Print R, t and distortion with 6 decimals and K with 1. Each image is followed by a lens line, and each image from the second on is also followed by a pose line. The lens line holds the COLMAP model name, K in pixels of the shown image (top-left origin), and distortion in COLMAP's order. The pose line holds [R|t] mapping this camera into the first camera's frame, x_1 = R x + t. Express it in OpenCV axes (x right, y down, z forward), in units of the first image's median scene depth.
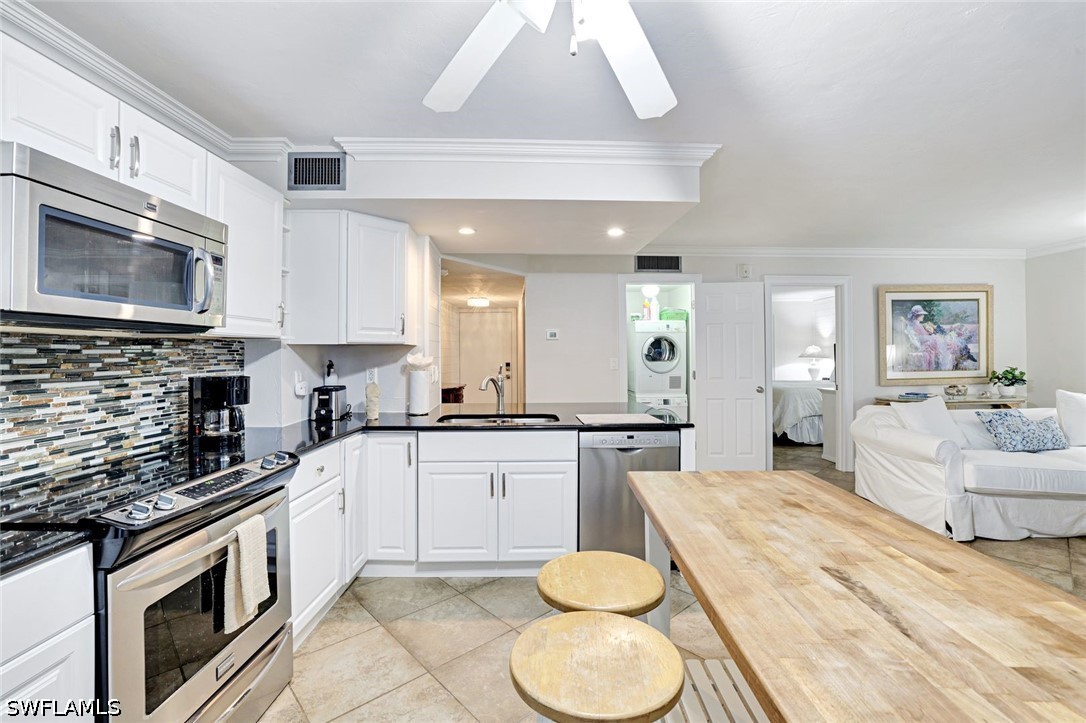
lens RADIAL K [[474.0, 0, 537.5], [0, 474.0, 350.8], [0, 0, 1]] dist [-0.047664, 0.016689]
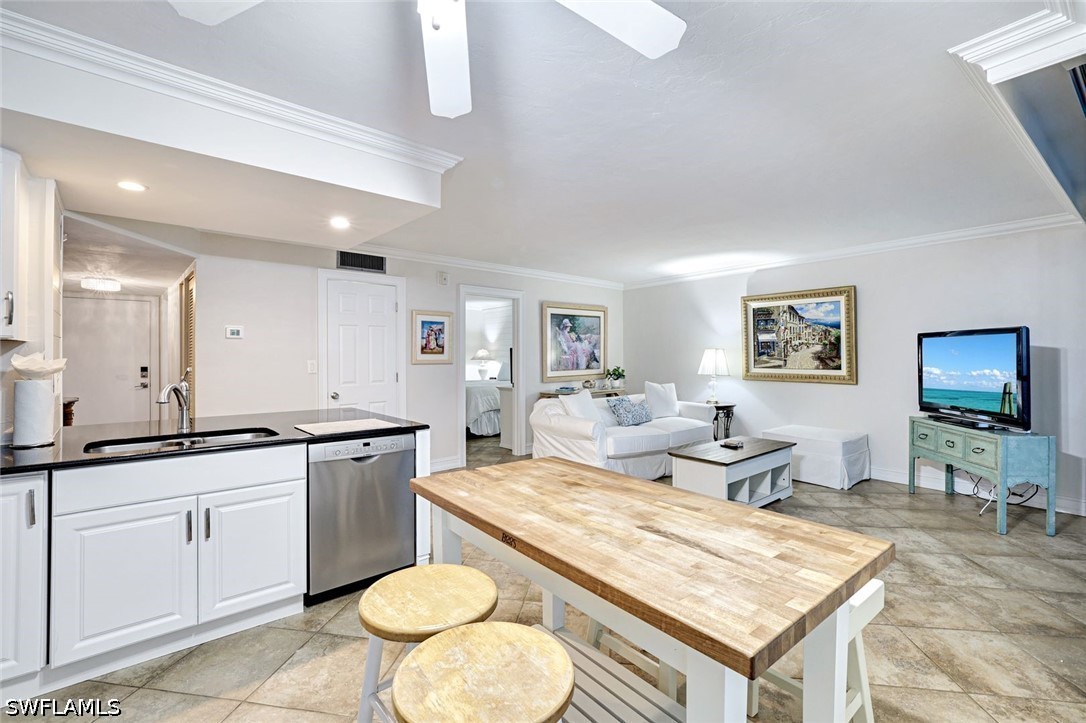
lens RADIAL K [[474.0, 0, 537.8], [0, 474.0, 353.2], [0, 0, 1]] dist [-0.047664, 0.016689]
pose [[0.772910, 0.007336, 0.634473, -0.132751], [-0.007305, 0.999970, -0.002663, 0.001561], [-0.634473, -0.002577, 0.772941, 0.063897]]
